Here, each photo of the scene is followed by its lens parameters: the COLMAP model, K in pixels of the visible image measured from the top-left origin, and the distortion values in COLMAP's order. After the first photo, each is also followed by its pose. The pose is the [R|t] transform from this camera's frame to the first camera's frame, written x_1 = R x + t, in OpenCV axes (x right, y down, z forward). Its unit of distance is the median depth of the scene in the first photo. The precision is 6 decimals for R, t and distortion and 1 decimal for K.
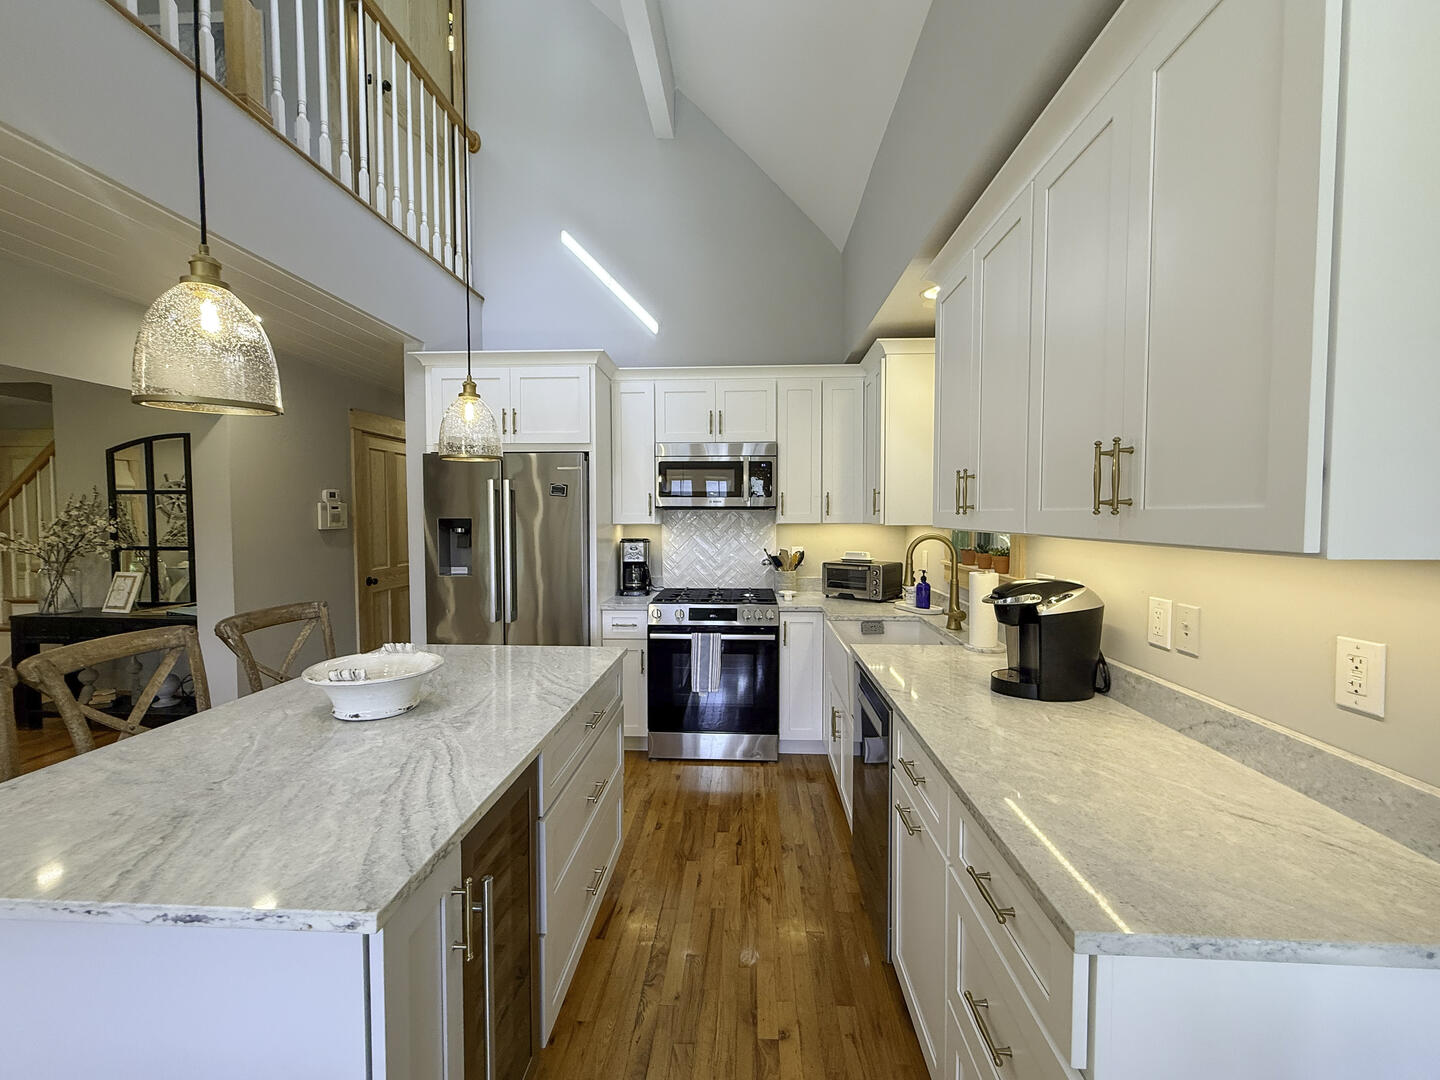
lens RADIAL K [[583.0, 0, 720.0], [0, 583.0, 540.0], [0, 0, 1]] dist [-0.000316, 0.000013]
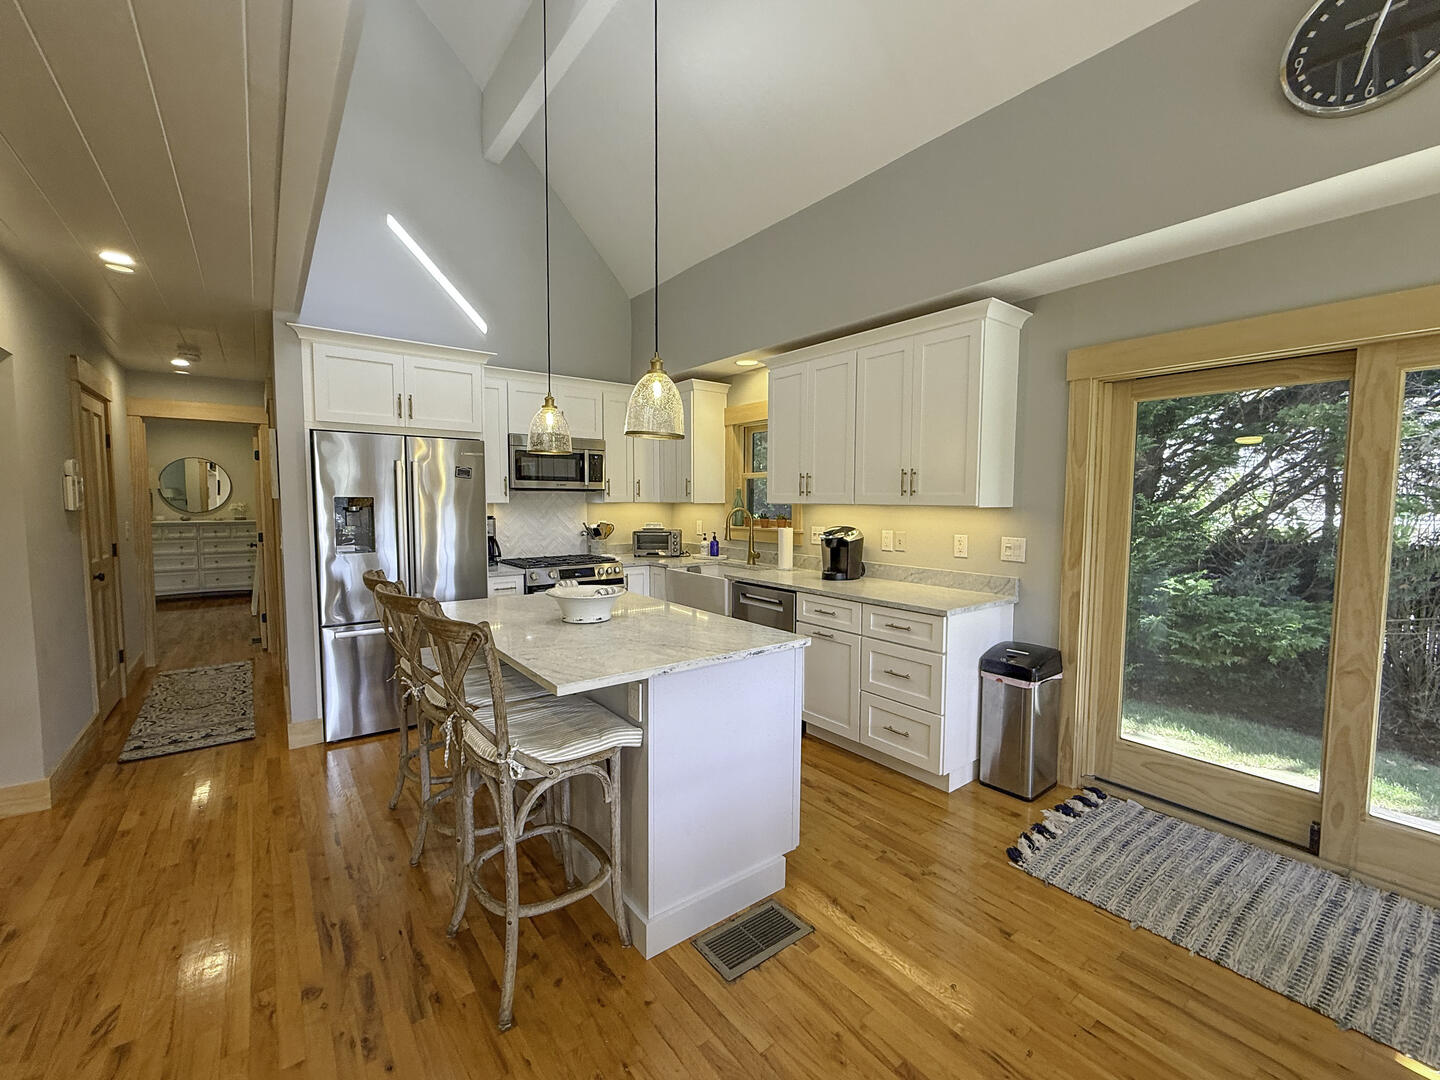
lens RADIAL K [[596.0, 0, 711.3], [0, 596.0, 538.4], [0, 0, 1]] dist [-0.001001, -0.000050]
pose [[0.767304, -0.038754, 0.640112, -0.638191], [0.022856, 0.999191, 0.033096, 0.014996], [-0.640876, -0.010765, 0.767569, -0.199943]]
